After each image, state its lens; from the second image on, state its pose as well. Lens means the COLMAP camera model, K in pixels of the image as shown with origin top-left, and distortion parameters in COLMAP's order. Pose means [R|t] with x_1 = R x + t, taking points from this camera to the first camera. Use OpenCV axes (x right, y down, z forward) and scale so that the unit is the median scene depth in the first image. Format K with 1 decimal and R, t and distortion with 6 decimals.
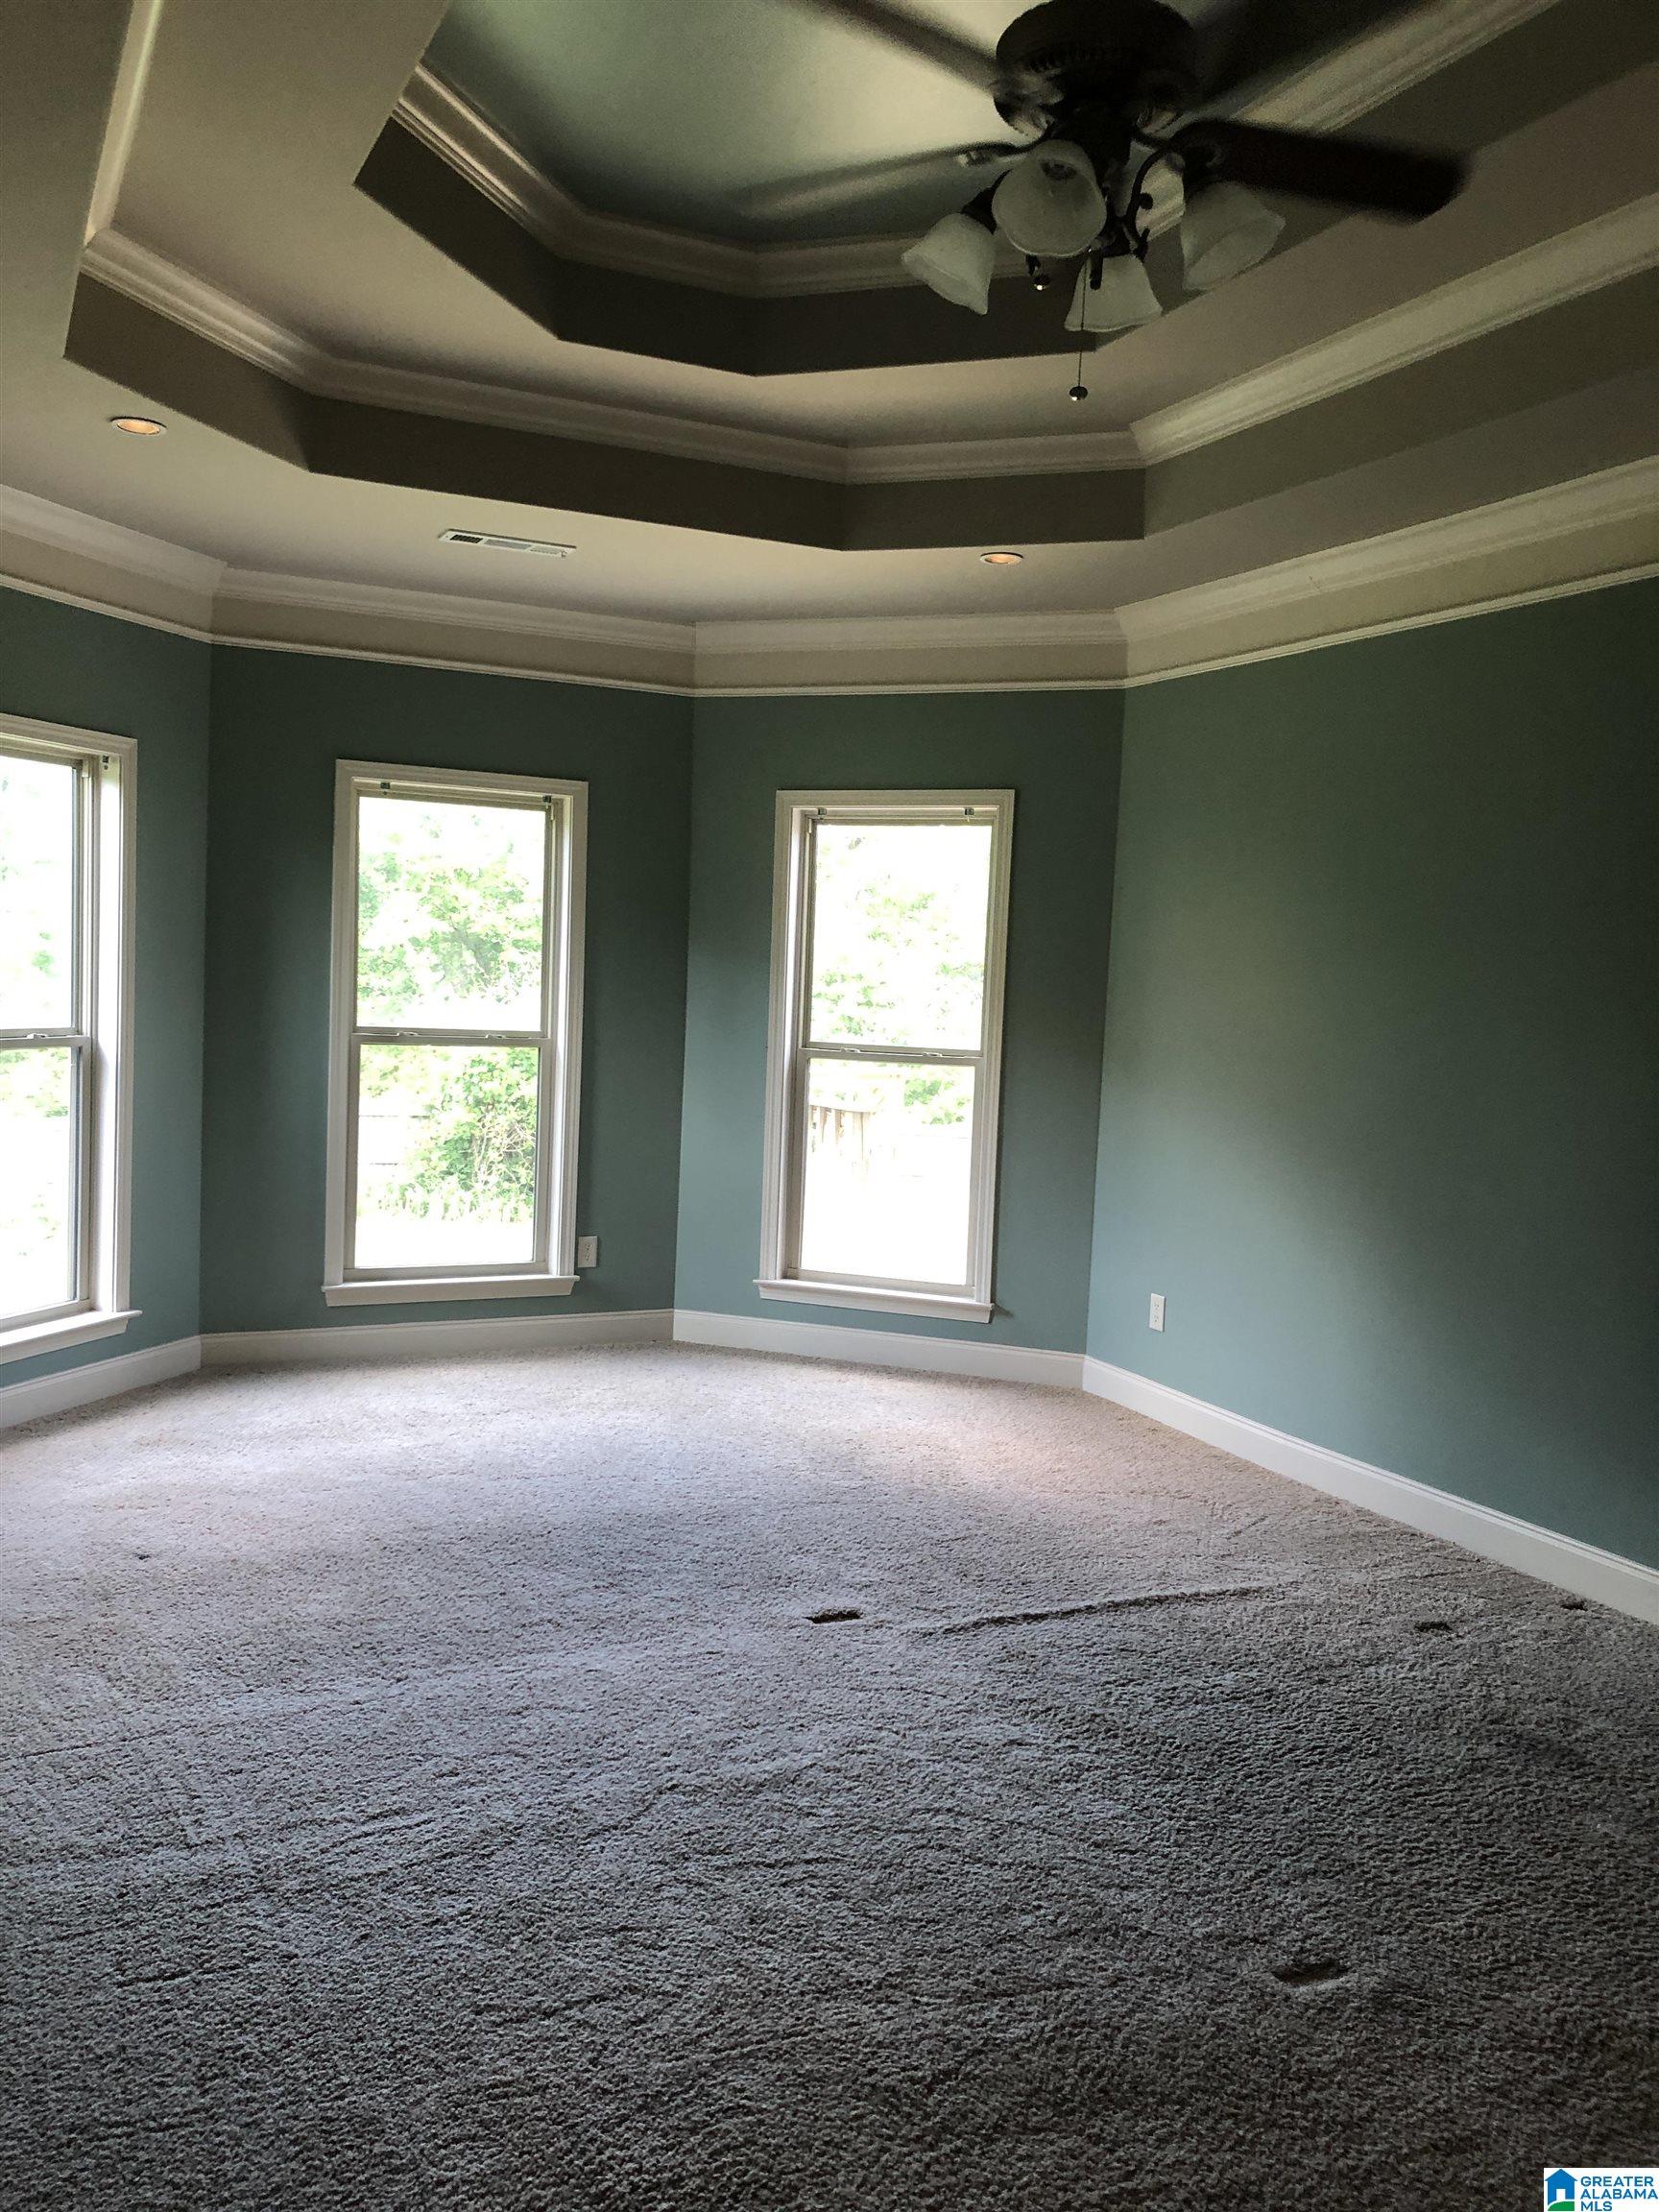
lens RADIAL K [[1812.7, 0, 841.6], [0, 1812.7, 1125.8], [0, 0, 1]] dist [0.035252, -0.026027]
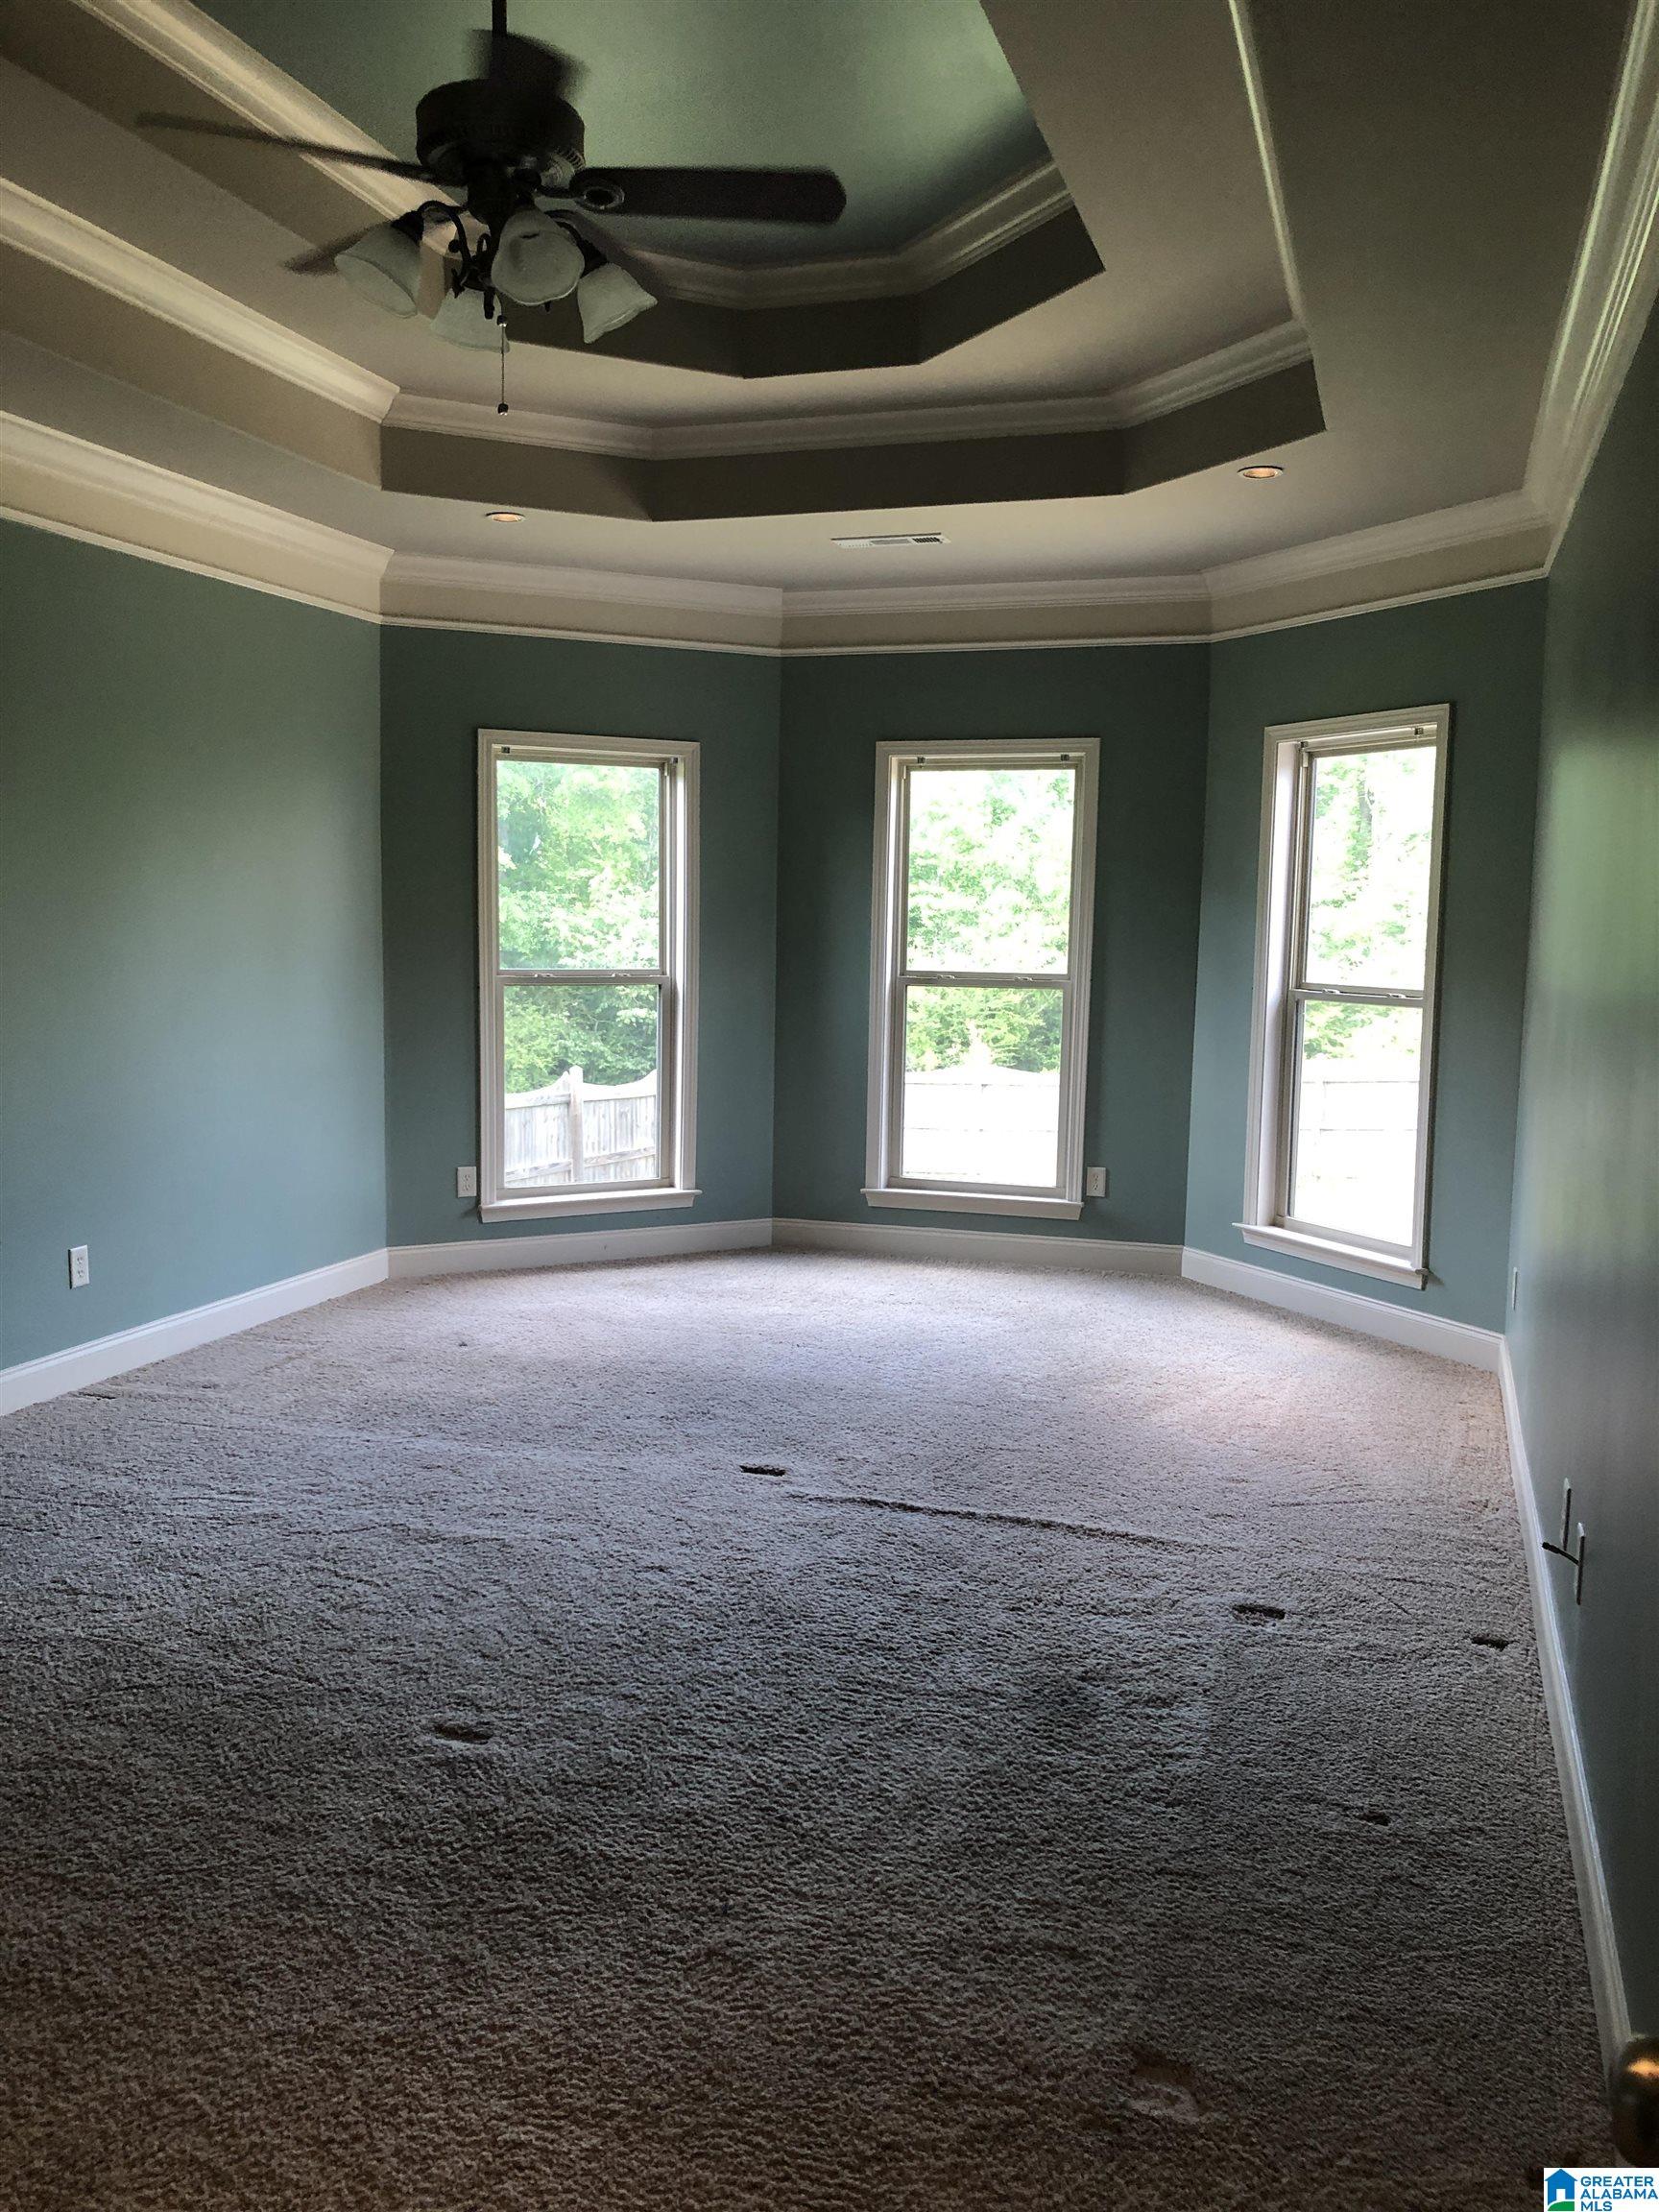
lens RADIAL K [[1812.7, 0, 828.2], [0, 1812.7, 1109.0], [0, 0, 1]] dist [0.035252, -0.026027]
pose [[0.728182, 0.047375, -0.683744, 0.543206], [-0.043048, 0.998800, 0.023359, 0.010529], [0.684030, 0.012424, 0.729348, 0.134326]]
